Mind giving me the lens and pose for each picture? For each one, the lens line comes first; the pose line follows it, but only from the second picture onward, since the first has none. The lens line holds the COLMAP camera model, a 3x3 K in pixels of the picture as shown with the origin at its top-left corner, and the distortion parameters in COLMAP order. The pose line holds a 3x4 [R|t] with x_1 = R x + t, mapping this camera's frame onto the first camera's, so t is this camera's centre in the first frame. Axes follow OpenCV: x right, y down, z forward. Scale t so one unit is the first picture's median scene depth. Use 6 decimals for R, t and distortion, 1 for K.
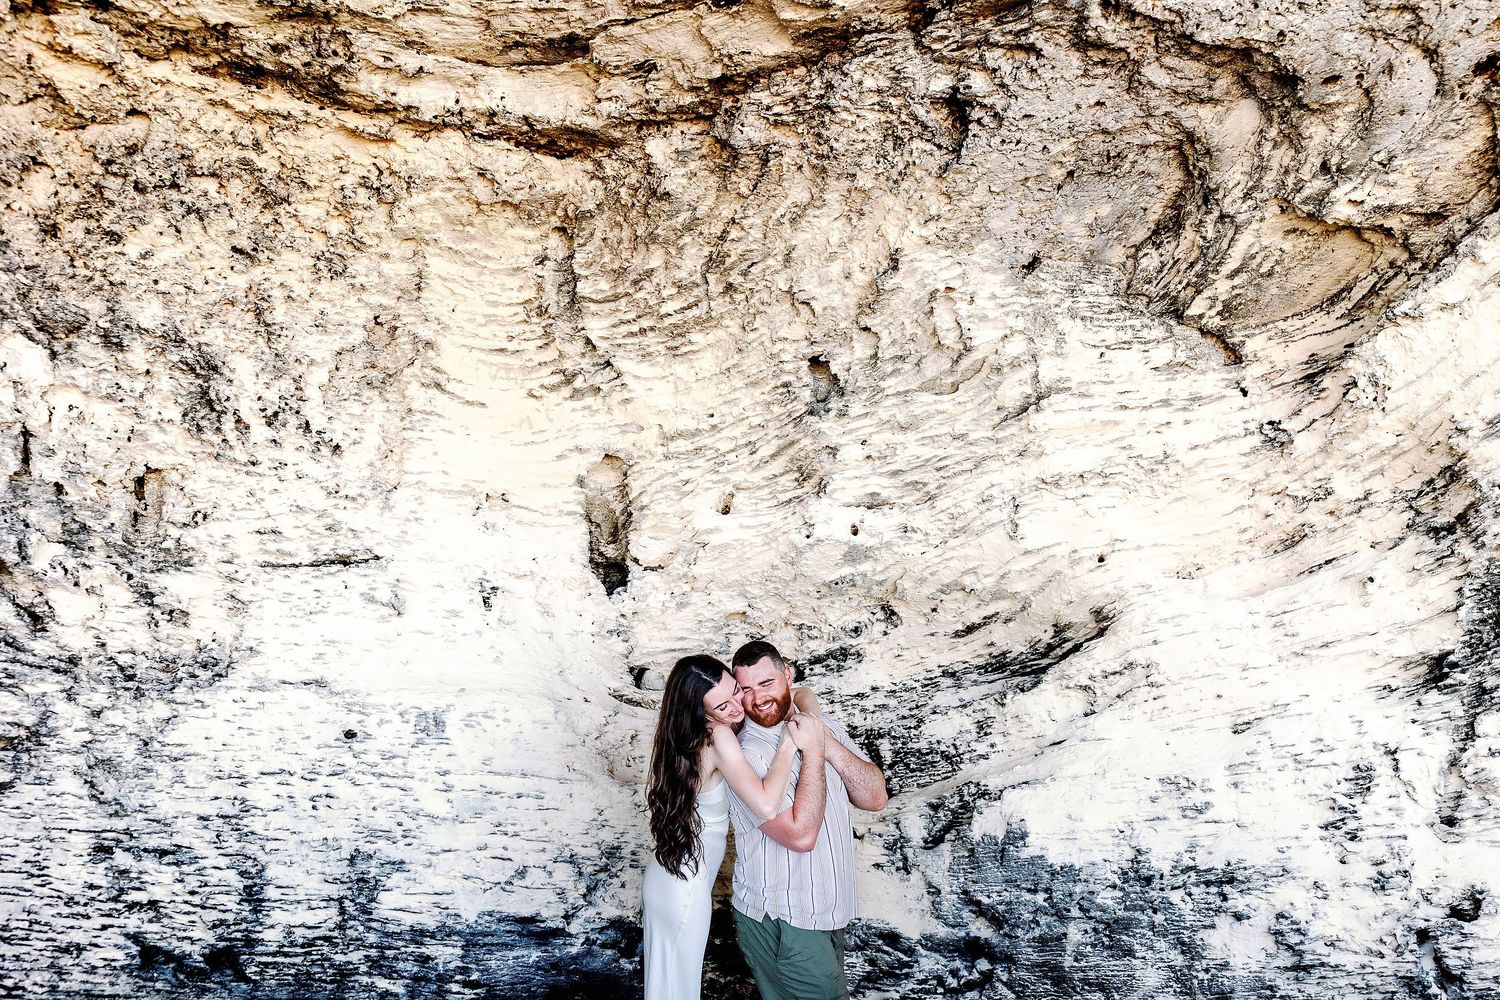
lens RADIAL K [[1467.0, 0, 750.0], [0, 1467.0, 500.0], [0, 0, 1]] dist [-0.007015, 0.002608]
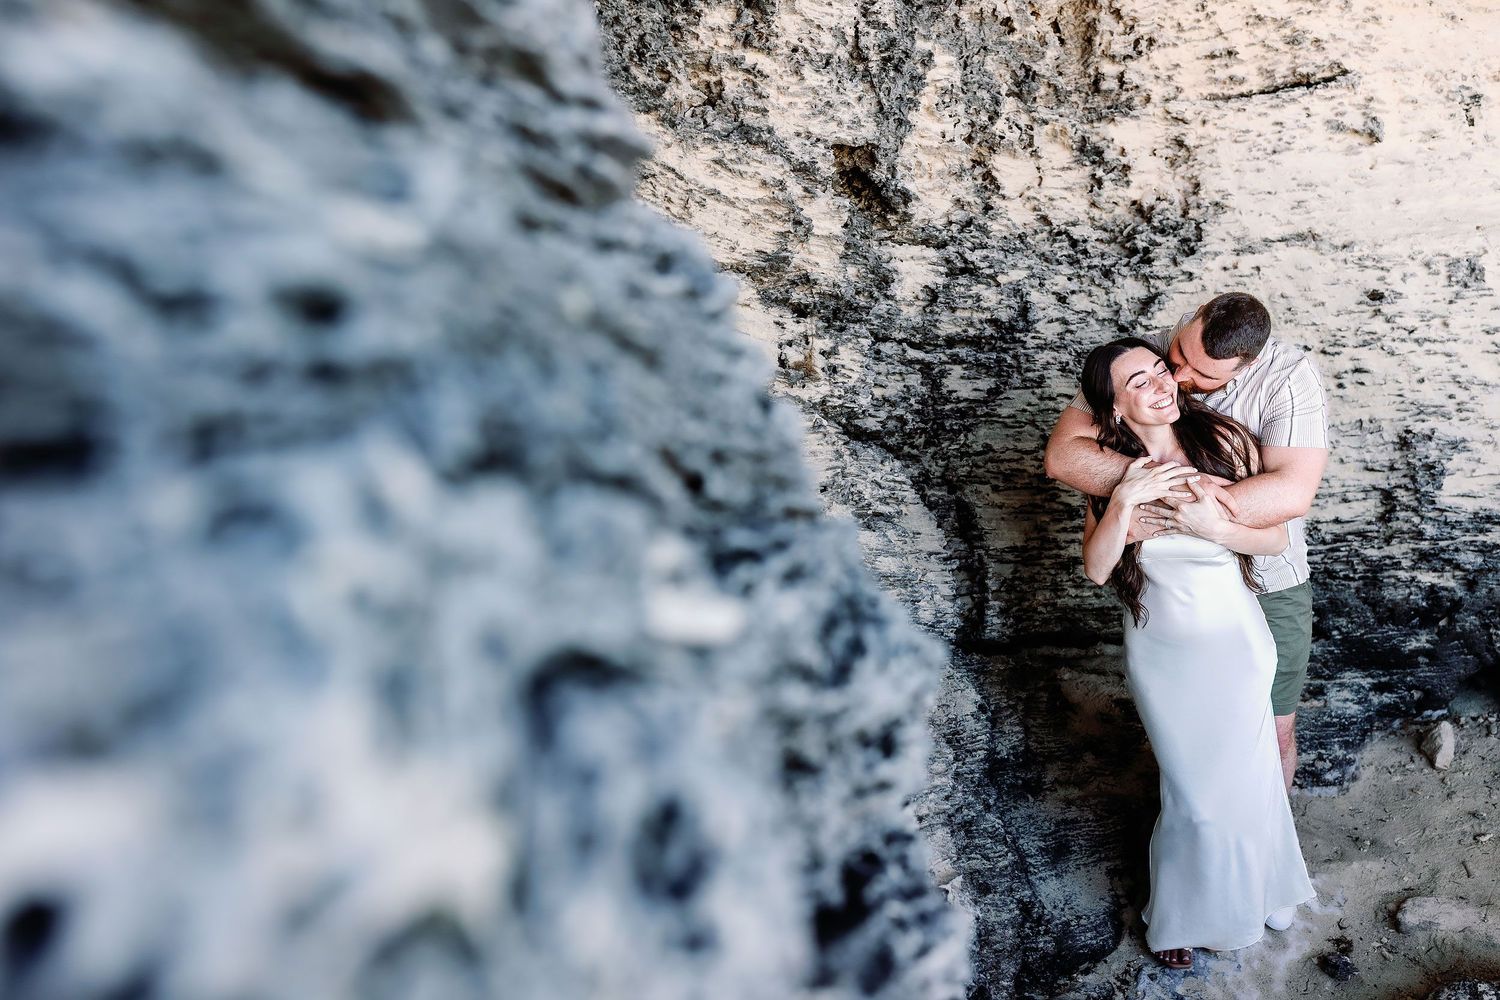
lens RADIAL K [[1467.0, 0, 750.0], [0, 1467.0, 500.0], [0, 0, 1]] dist [-0.007015, 0.002608]
pose [[0.981925, -0.070940, -0.175475, -0.484596], [0.121260, 0.947632, 0.295447, -0.016230], [0.145327, -0.311385, 0.939106, 0.145492]]
